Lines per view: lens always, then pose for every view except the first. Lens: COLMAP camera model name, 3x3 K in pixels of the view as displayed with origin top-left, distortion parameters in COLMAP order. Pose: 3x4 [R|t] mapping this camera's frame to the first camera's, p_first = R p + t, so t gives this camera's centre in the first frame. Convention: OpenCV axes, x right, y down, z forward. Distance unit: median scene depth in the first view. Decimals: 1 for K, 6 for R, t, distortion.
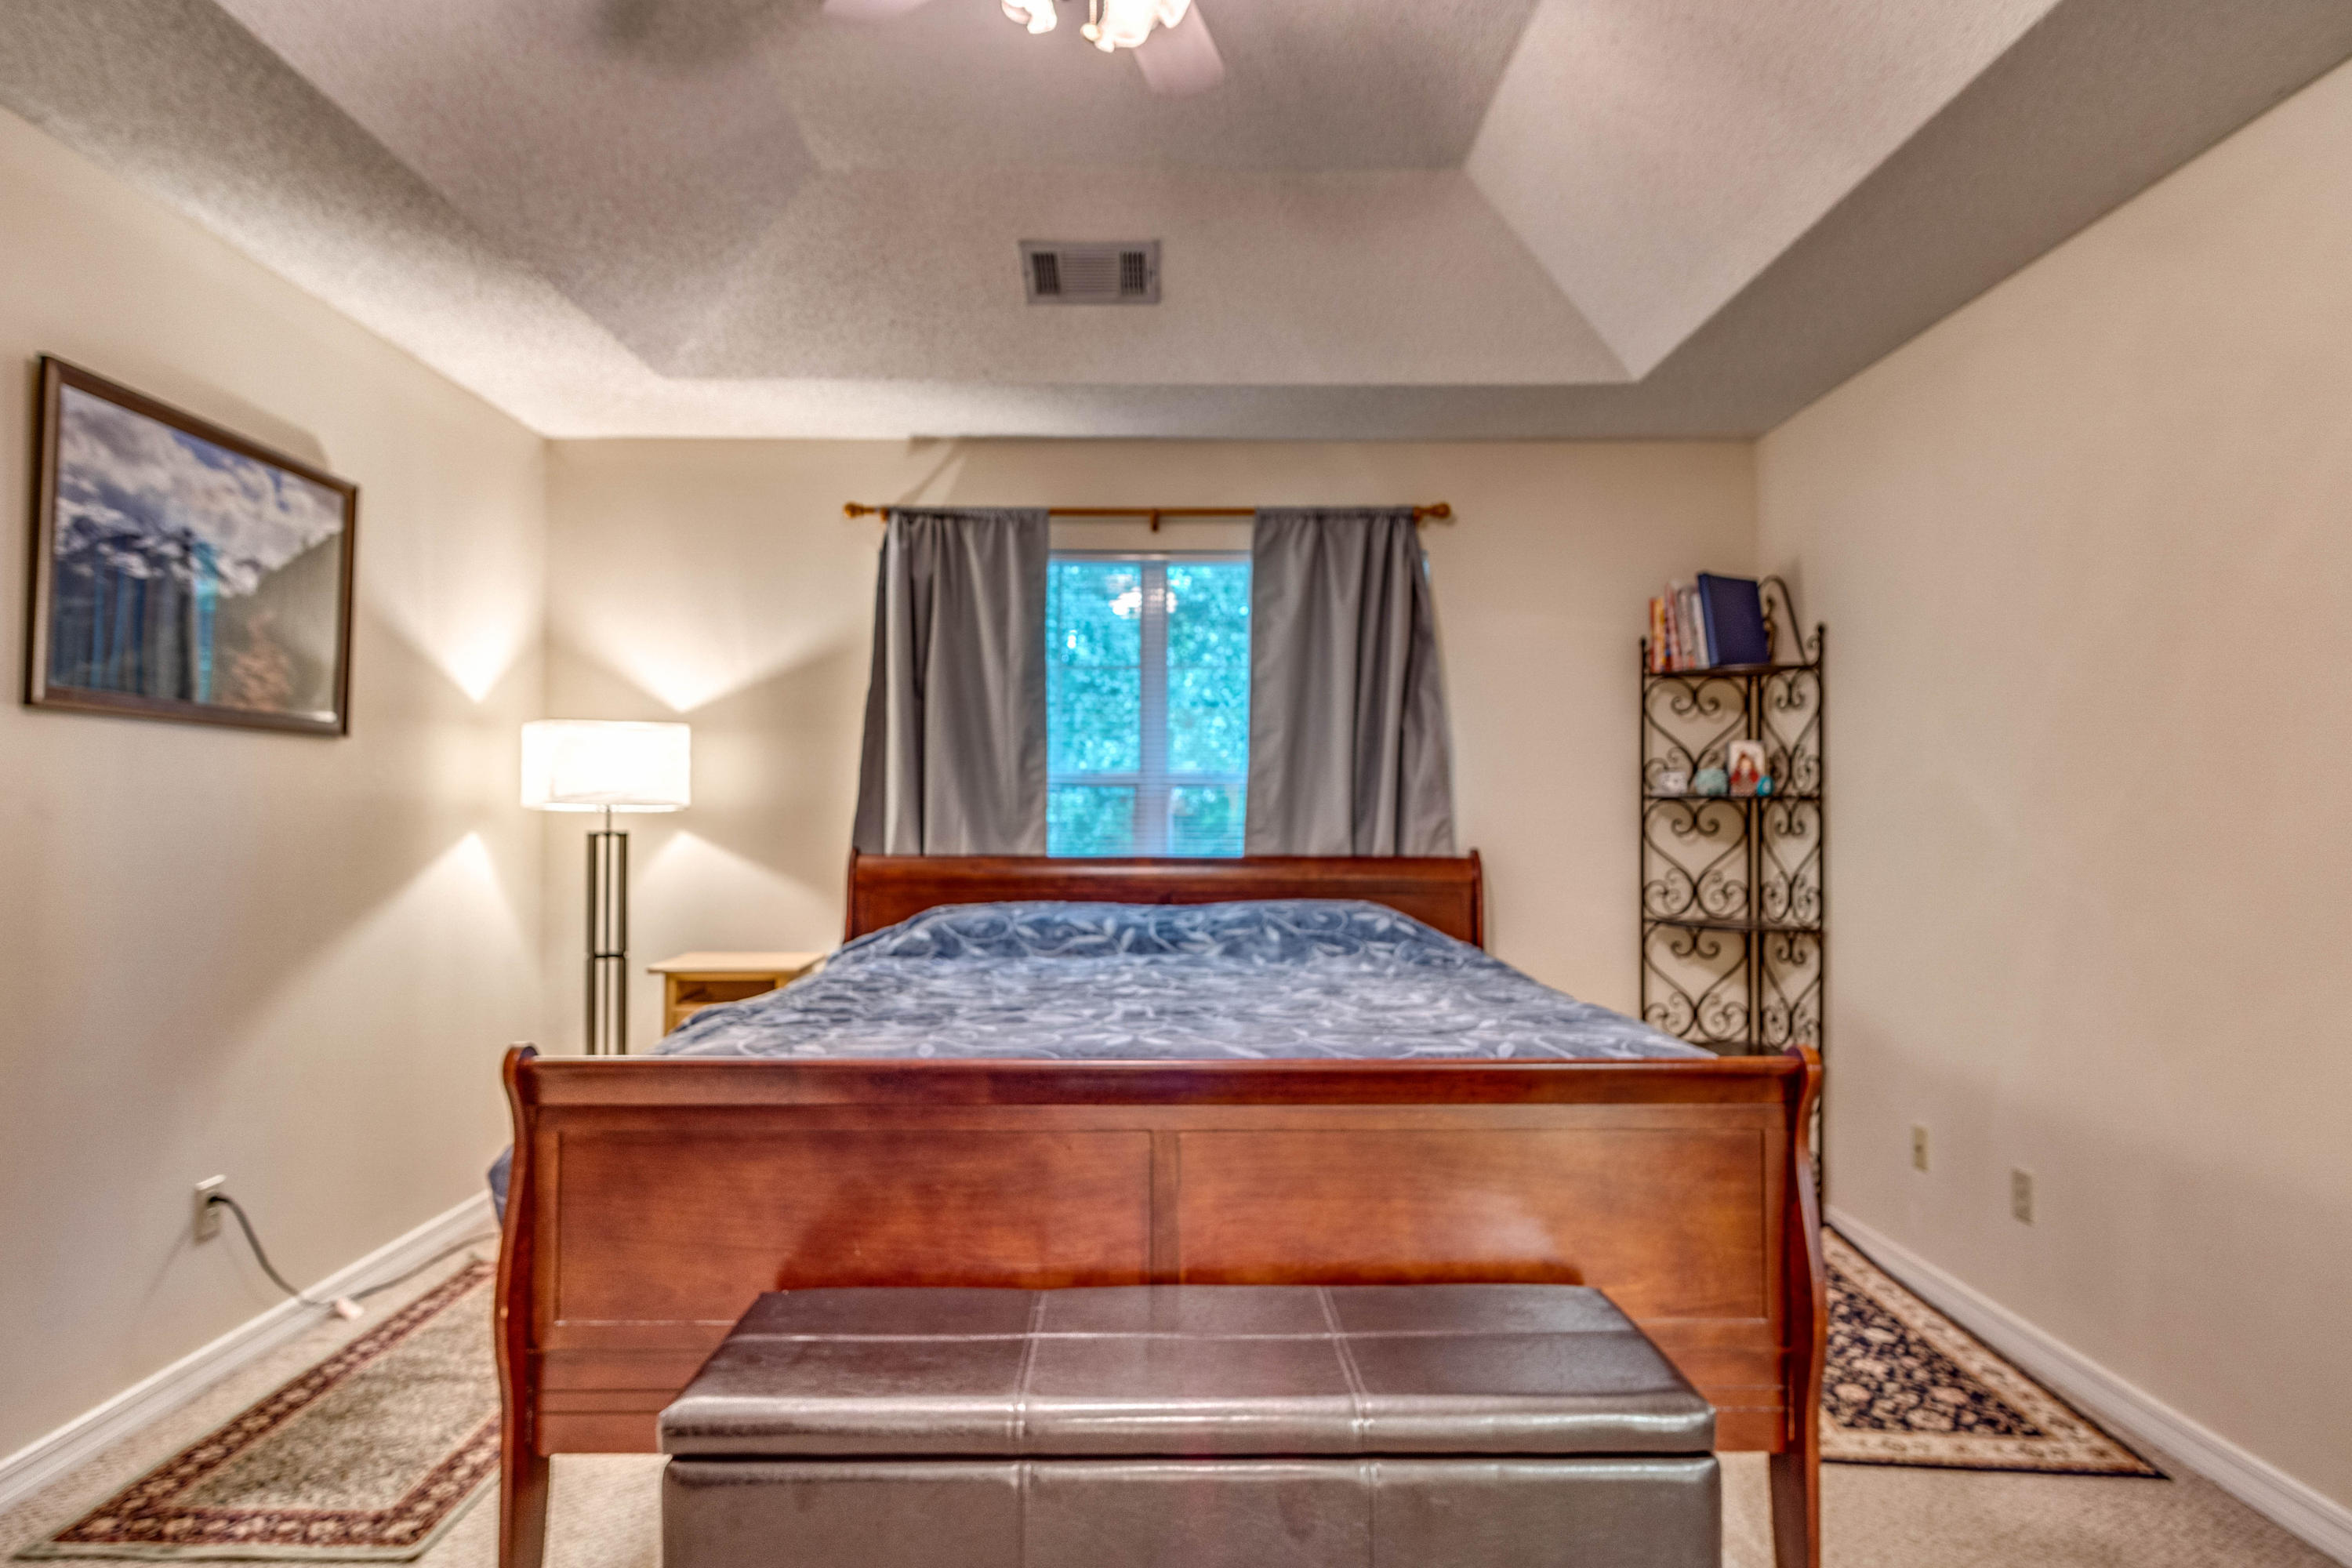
lens RADIAL K [[1327.9, 0, 1178.5], [0, 1327.9, 782.9], [0, 0, 1]] dist [0.009193, 0.000357]
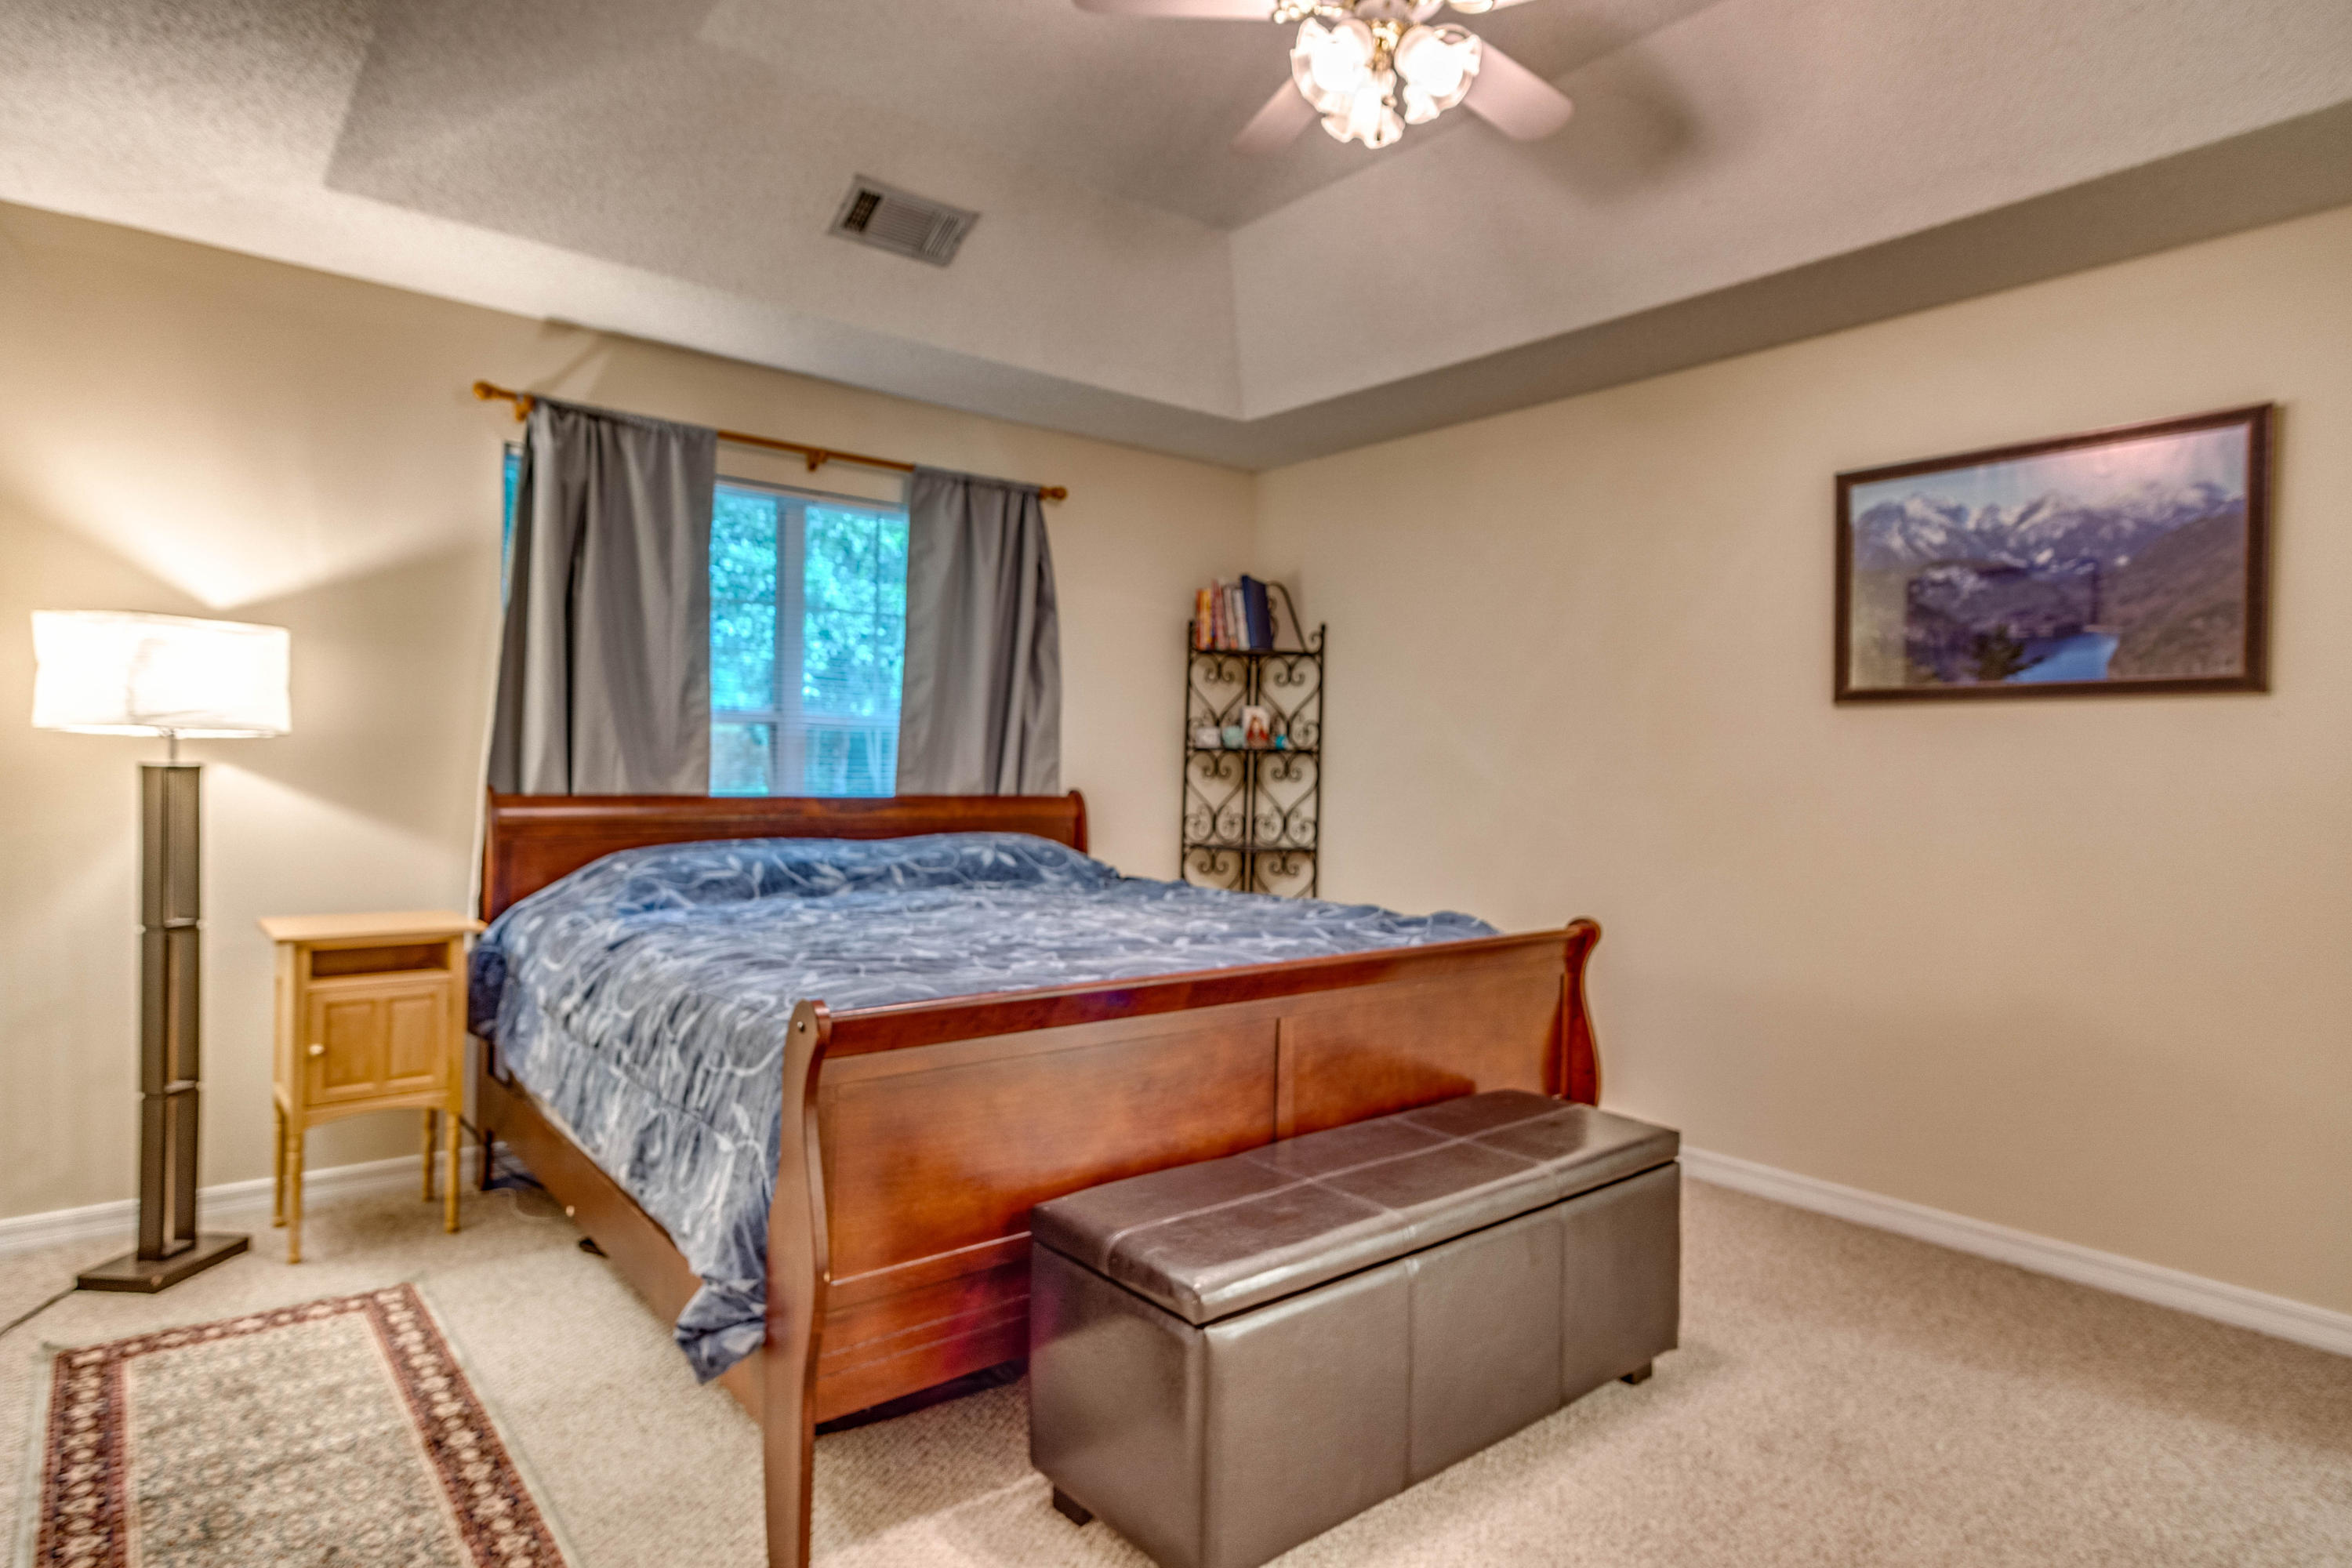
lens RADIAL K [[1279.4, 0, 1175.4], [0, 1279.4, 777.4], [0, 0, 1]] dist [0.002743, 0.000772]
pose [[0.776386, 0.008118, 0.630205, -0.419542], [-0.034541, 0.998962, 0.029685, 0.003131], [-0.629310, -0.044815, 0.775861, 0.072497]]
